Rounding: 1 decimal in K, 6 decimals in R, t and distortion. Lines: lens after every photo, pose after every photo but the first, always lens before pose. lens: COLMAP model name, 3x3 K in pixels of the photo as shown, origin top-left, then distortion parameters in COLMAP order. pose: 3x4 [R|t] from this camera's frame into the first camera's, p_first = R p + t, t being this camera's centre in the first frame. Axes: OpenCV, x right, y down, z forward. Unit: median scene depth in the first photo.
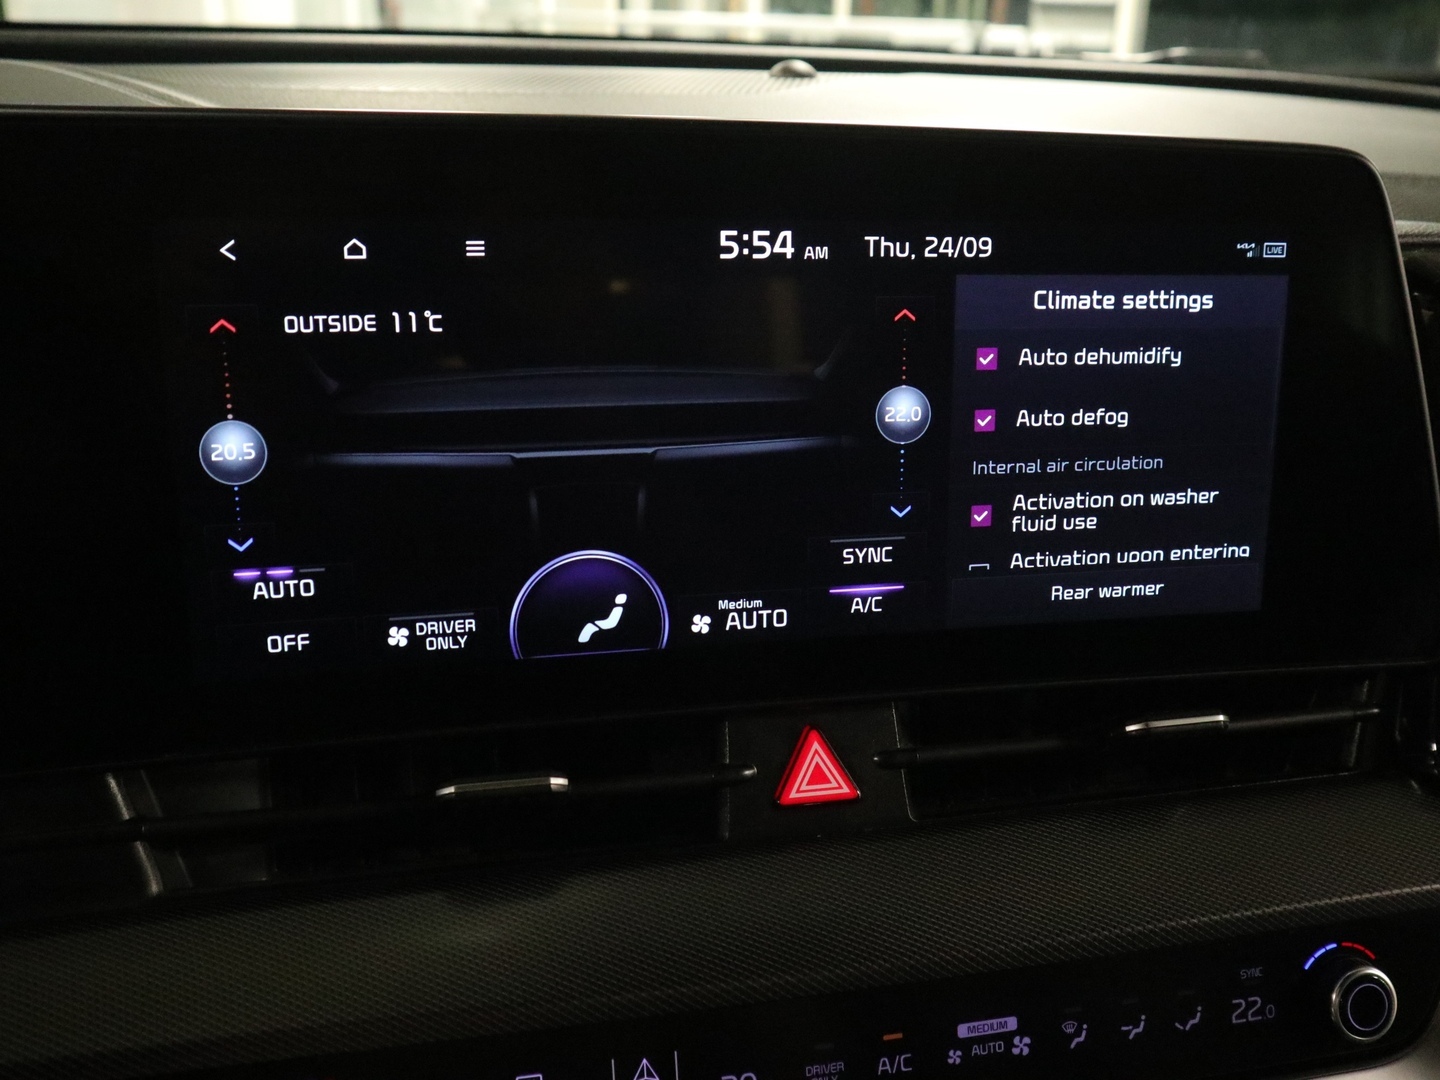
lens RADIAL K [[1271.2, 0, 720.0], [0, 1271.2, 540.0], [0, 0, 1]] dist [-0.098013, 0.104430]
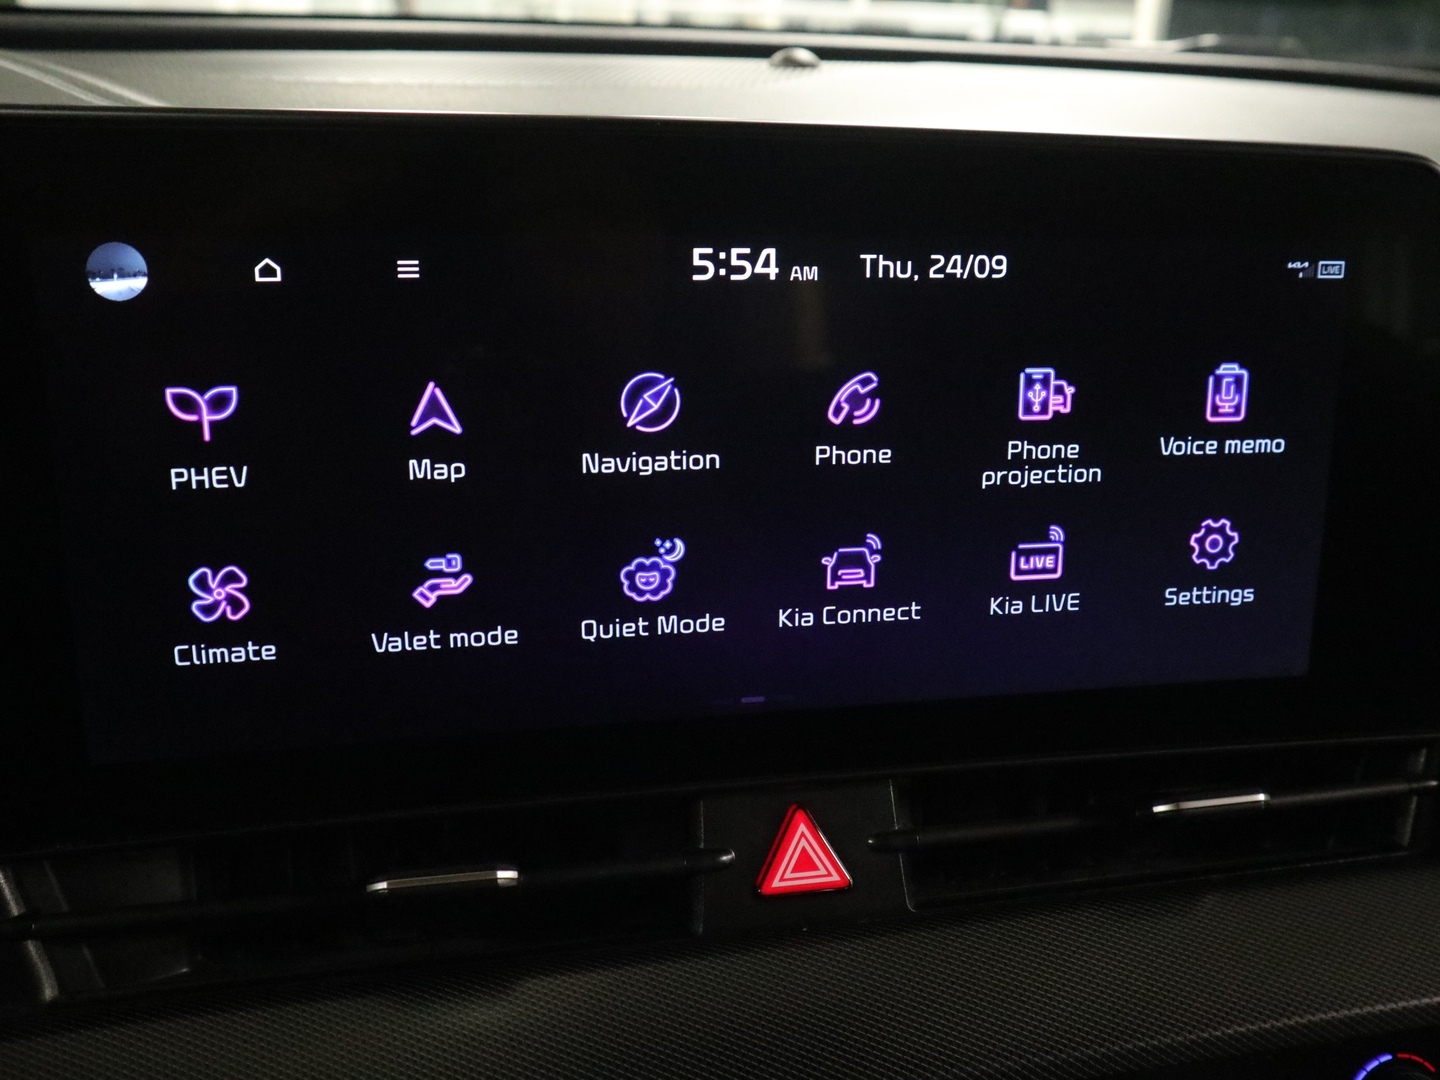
lens RADIAL K [[1271.2, 0, 720.0], [0, 1271.2, 540.0], [0, 0, 1]] dist [-0.098013, 0.104430]
pose [[0.999914, 0.006507, -0.011393, 0.028839], [-0.006398, 0.999934, 0.009553, -0.050879], [0.011454, -0.009479, 0.999889, 0.126070]]
